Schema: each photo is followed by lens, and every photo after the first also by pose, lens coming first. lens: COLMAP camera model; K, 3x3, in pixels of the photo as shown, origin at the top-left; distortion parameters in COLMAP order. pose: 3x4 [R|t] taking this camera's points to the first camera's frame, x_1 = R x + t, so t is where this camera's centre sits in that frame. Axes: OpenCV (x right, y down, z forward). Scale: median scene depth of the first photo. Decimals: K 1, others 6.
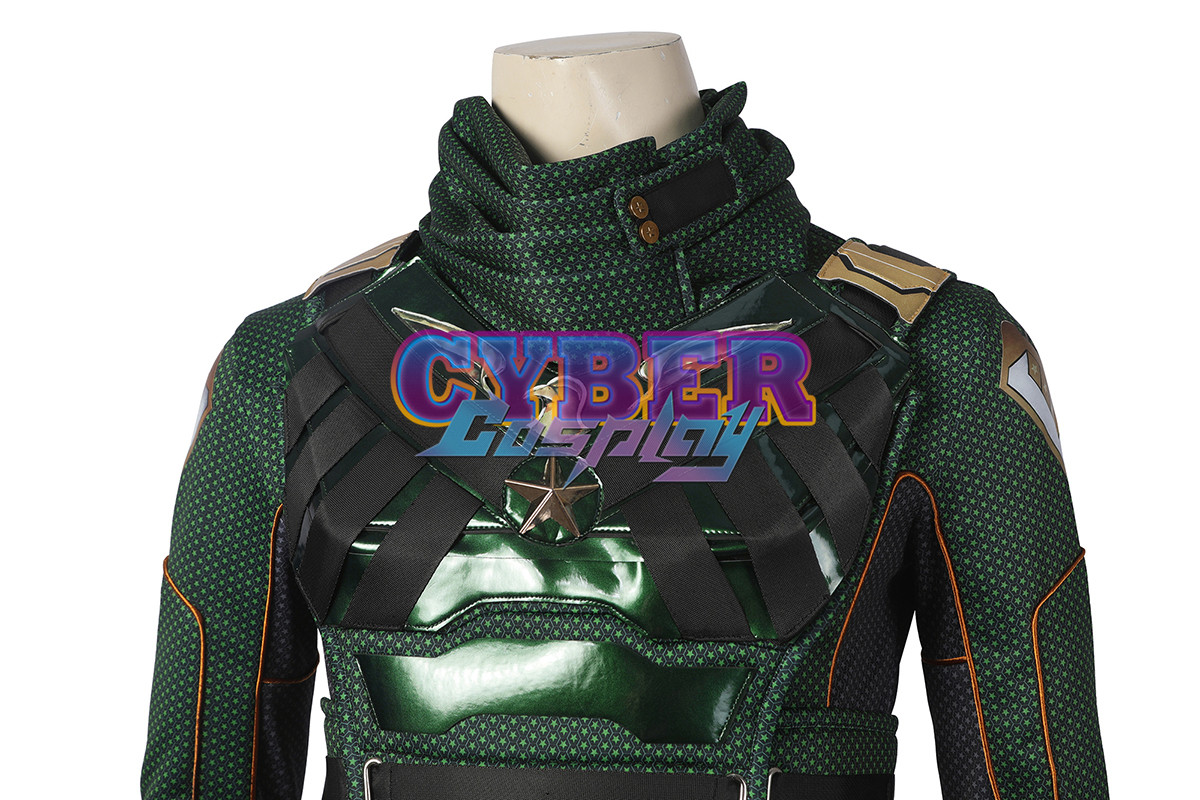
lens RADIAL K [[1924.3, 0, 649.5], [0, 1924.3, 360.5], [0, 0, 1]] dist [0.120203, 0.080892]
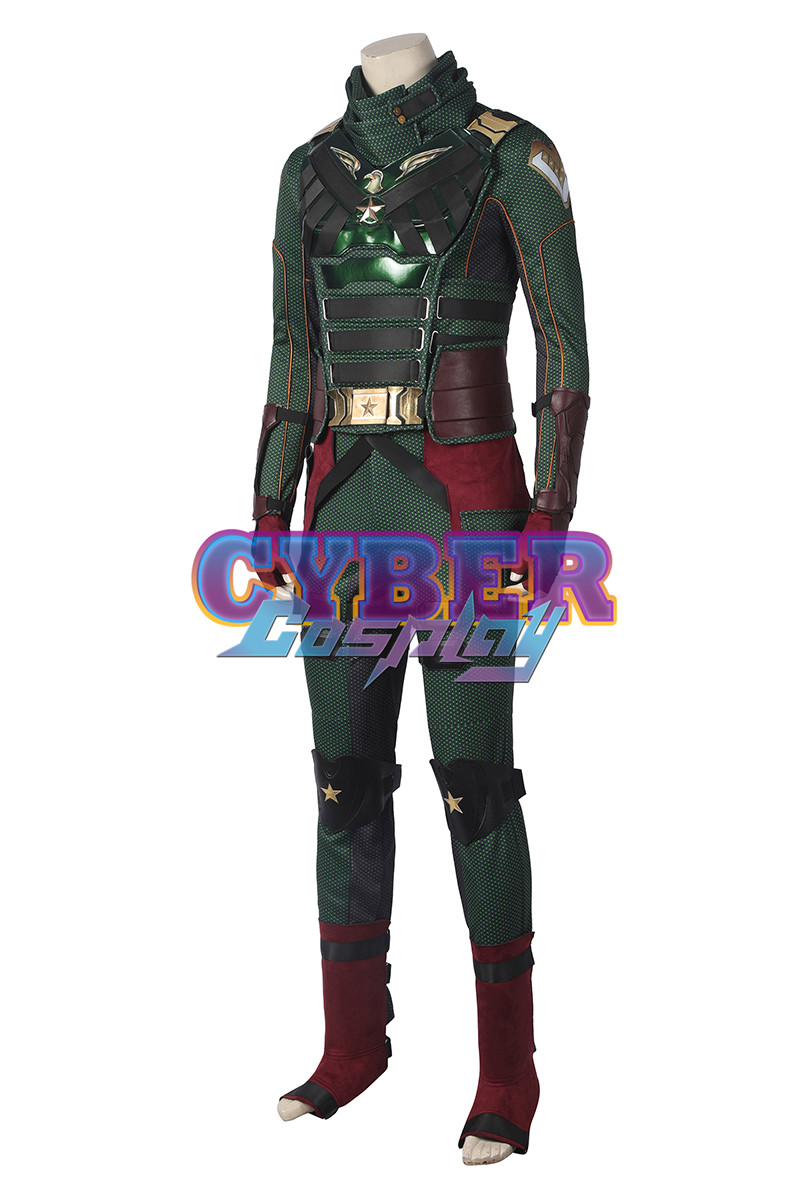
lens RADIAL K [[2323.4, 0, 400.0], [0, 2323.4, 600.0], [0, 0, 1]] dist [0.185320, 0.166260]
pose [[0.946756, 0.010813, -0.321771, 1.140330], [0.064786, 0.972593, 0.223304, -0.148346], [0.315367, -0.232261, 0.920108, -2.442027]]
